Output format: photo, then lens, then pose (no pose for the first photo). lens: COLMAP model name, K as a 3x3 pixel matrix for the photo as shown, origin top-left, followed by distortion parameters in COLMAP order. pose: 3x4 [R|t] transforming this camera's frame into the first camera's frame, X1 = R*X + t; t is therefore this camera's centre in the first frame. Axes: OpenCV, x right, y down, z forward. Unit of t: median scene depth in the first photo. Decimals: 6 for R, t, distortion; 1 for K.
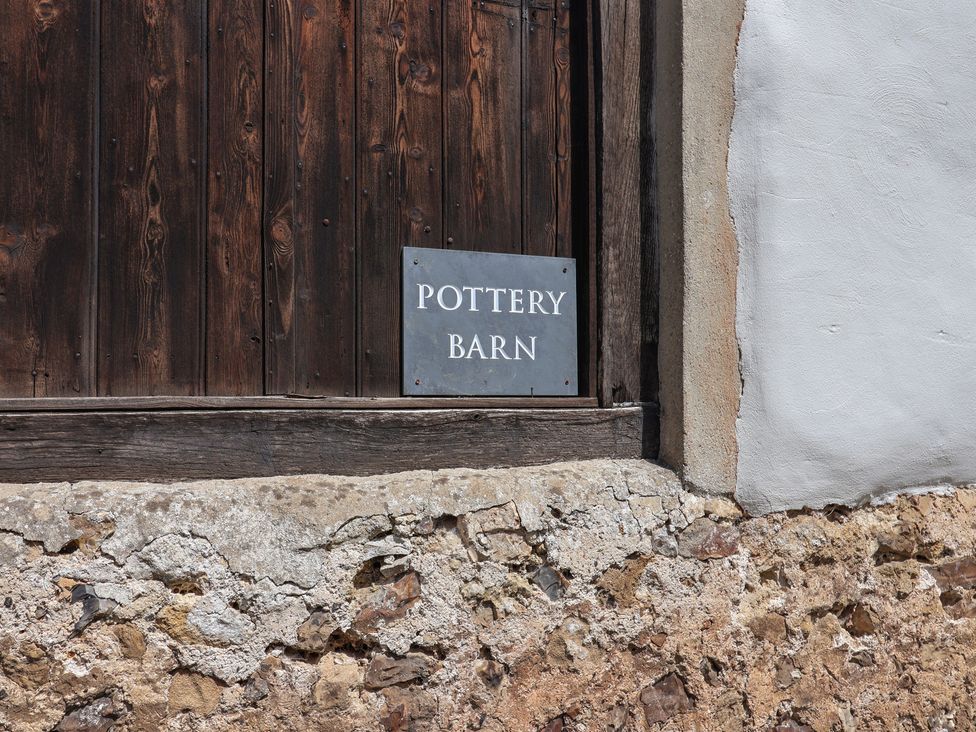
lens RADIAL K [[604.6, 0, 488.0], [0, 604.6, 366.0], [0, 0, 1]] dist [0.004077, -0.011852]
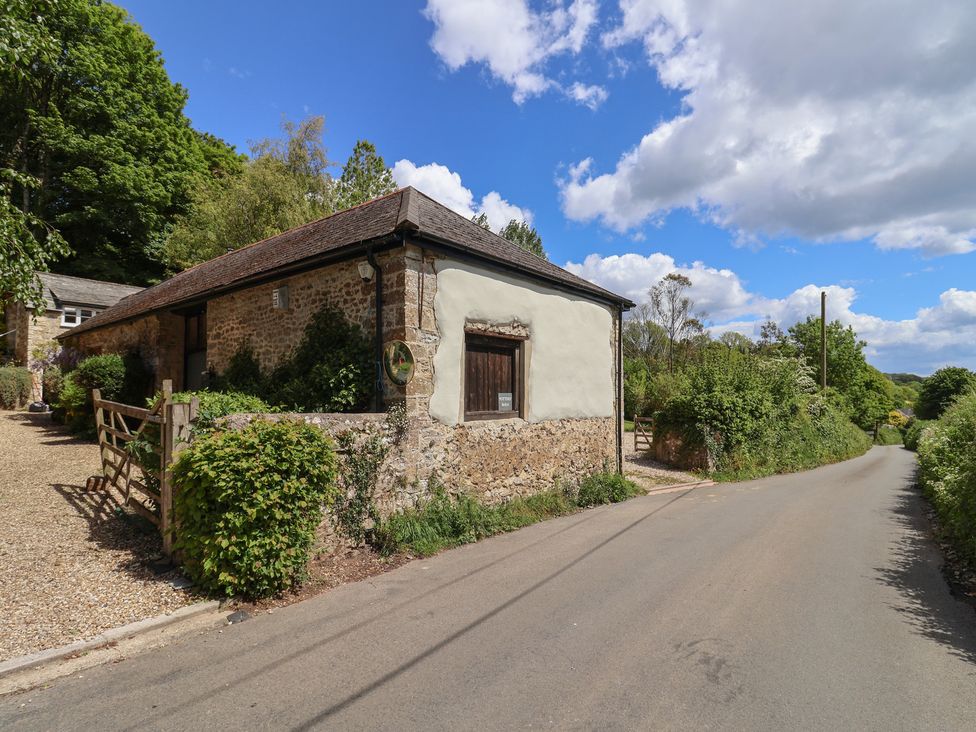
lens RADIAL K [[604.6, 0, 488.0], [0, 604.6, 366.0], [0, 0, 1]] dist [0.004077, -0.011852]
pose [[0.815044, 0.019052, 0.579086, -4.962956], [-0.011272, 0.999791, -0.017028, -0.414878], [-0.579289, 0.007351, 0.815089, -5.569233]]
